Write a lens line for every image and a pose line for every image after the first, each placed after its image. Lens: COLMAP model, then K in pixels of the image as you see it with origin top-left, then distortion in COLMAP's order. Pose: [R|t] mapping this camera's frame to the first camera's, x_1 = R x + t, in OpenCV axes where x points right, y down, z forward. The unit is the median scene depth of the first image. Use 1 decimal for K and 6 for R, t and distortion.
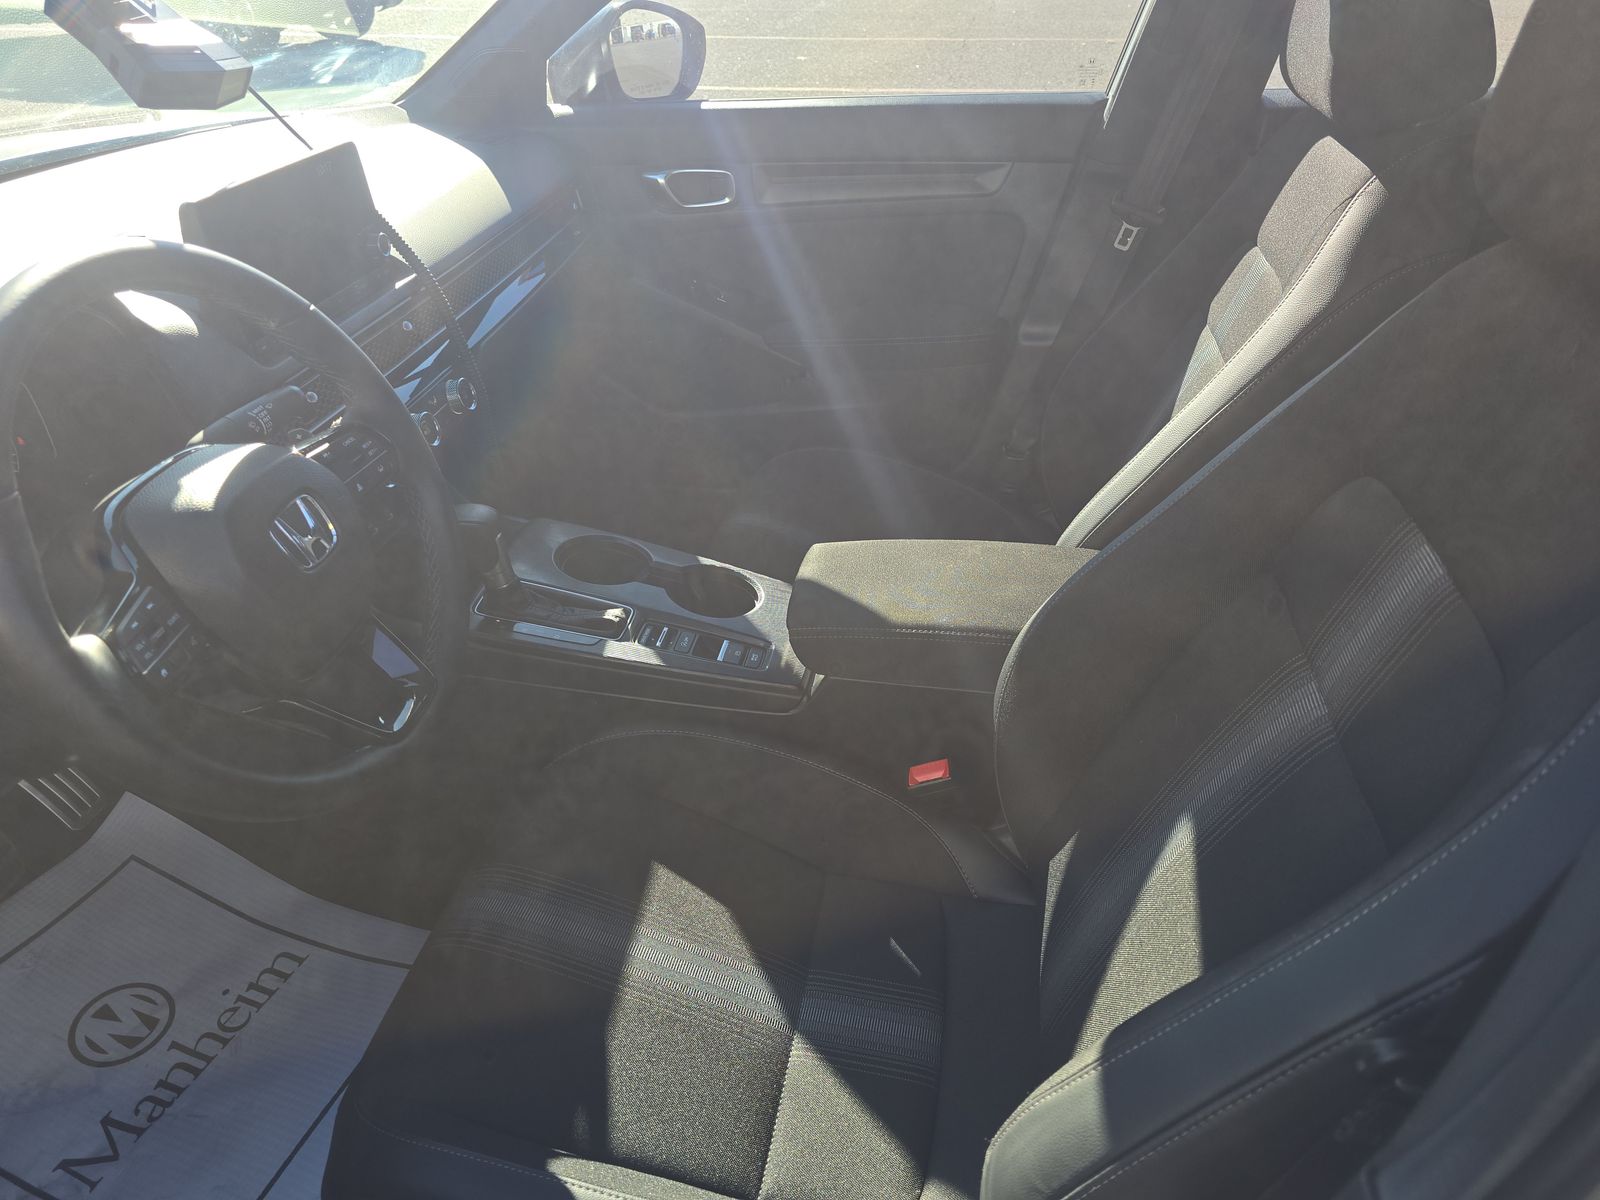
lens RADIAL K [[1064.5, 0, 805.6], [0, 1064.5, 601.9], [0, 0, 1]] dist [0.019190, -0.004222]
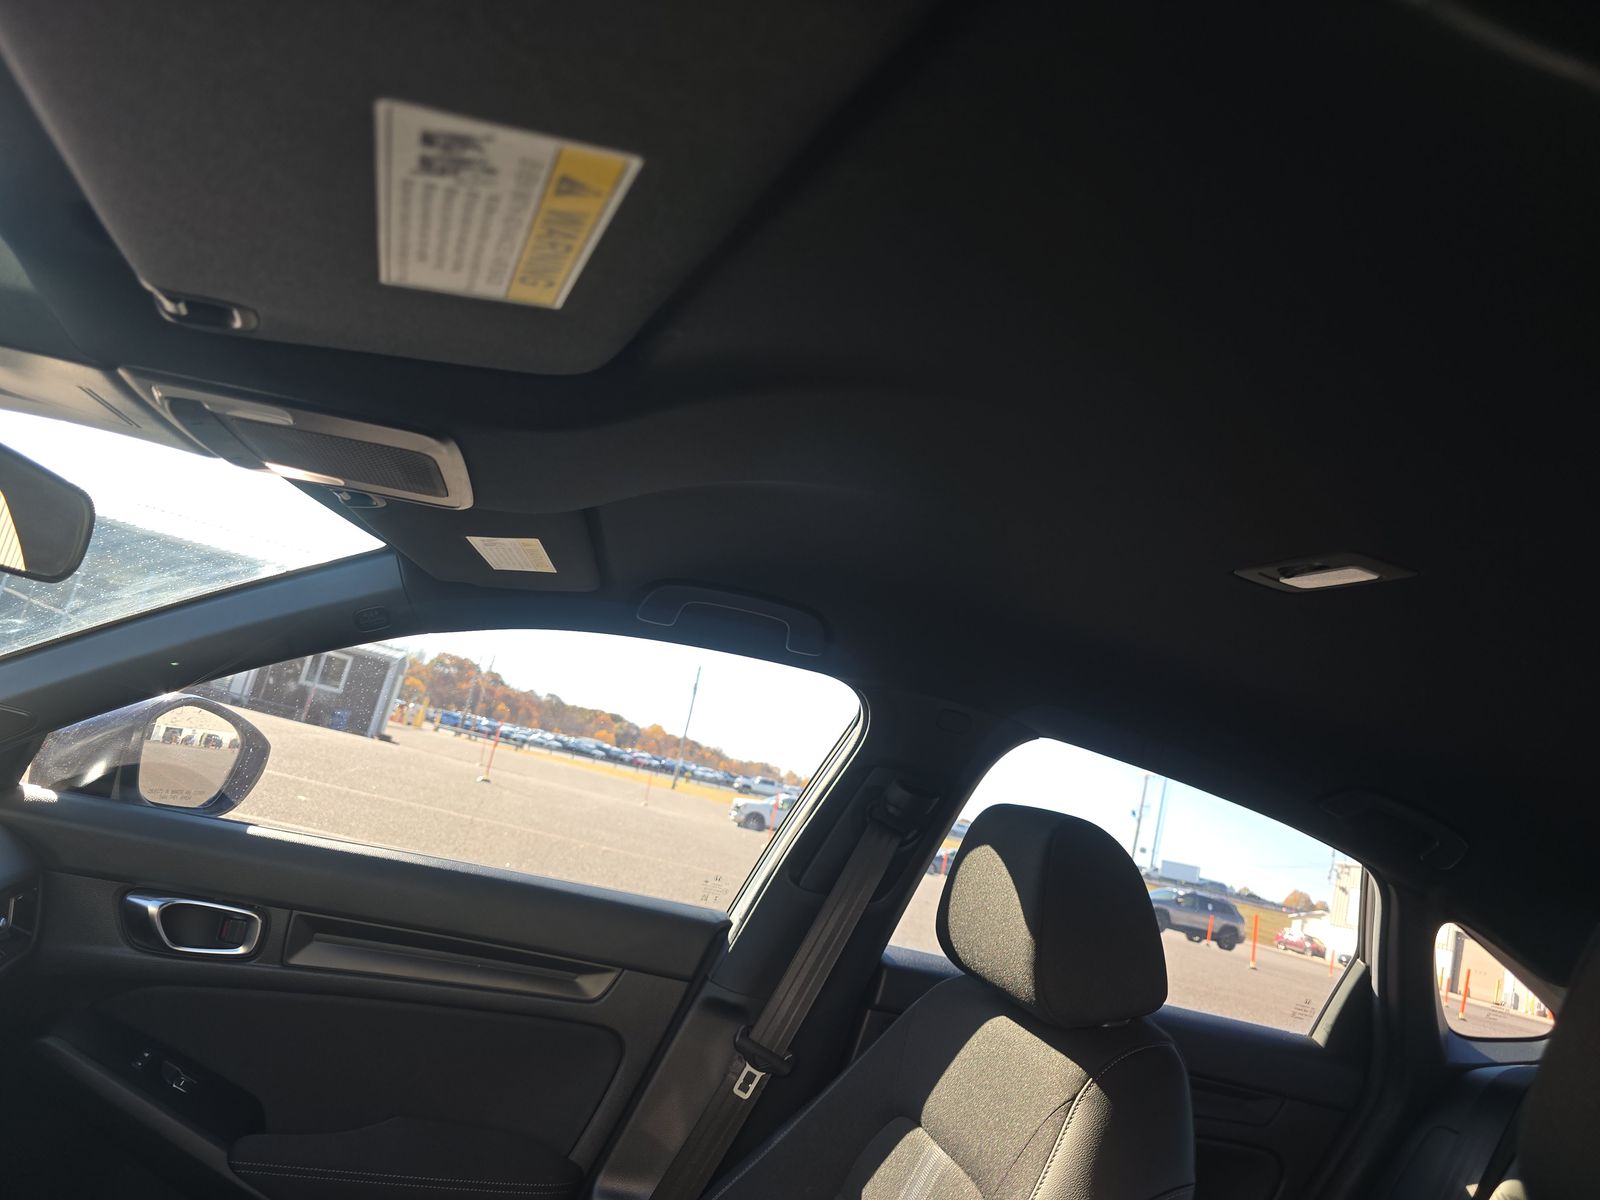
lens RADIAL K [[1064.5, 0, 797.1], [0, 1064.5, 595.1], [0, 0, 1]] dist [0.019190, -0.004222]
pose [[0.886904, 0.297006, 0.353820, -0.068111], [0.004404, 0.760450, -0.649381, -0.074481], [-0.461933, 0.577497, 0.673138, 0.166465]]
